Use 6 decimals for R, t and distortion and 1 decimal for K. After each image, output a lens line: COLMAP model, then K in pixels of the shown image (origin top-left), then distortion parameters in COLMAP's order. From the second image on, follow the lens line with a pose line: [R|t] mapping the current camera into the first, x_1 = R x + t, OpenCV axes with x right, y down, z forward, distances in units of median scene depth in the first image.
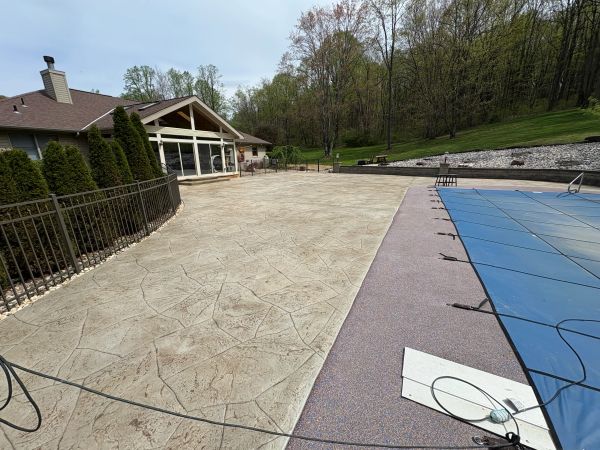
lens RADIAL K [[240.7, 0, 302.3], [0, 240.7, 223.4], [0, 0, 1]] dist [-0.000726, -0.000349]
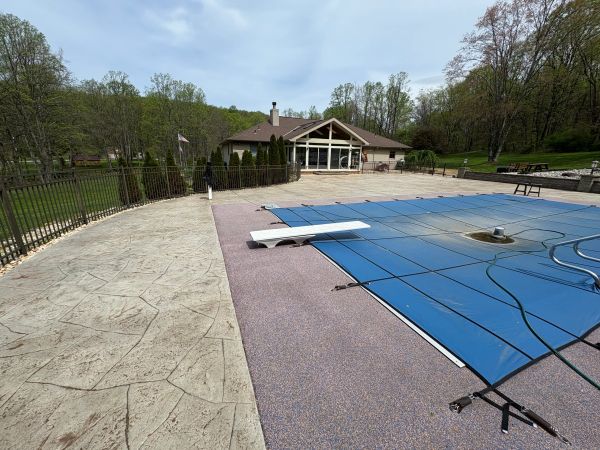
lens RADIAL K [[240.7, 0, 300.3], [0, 240.7, 227.7], [0, 0, 1]] dist [-0.000726, -0.000349]
pose [[0.744982, 0.217315, -0.630695, 0.407647], [-0.211854, 0.973579, 0.085217, 0.056787], [0.632550, 0.070130, 0.771338, -0.216493]]
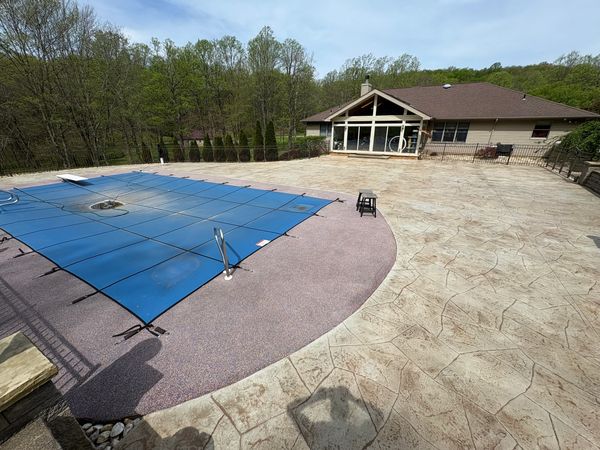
lens RADIAL K [[240.7, 0, 303.3], [0, 240.7, 221.0], [0, 0, 1]] dist [-0.000726, -0.000349]
pose [[-0.079428, 0.377537, -0.922582, 0.814542], [-0.266940, 0.883649, 0.384587, -0.234701], [0.960434, 0.276821, 0.030594, 0.619573]]
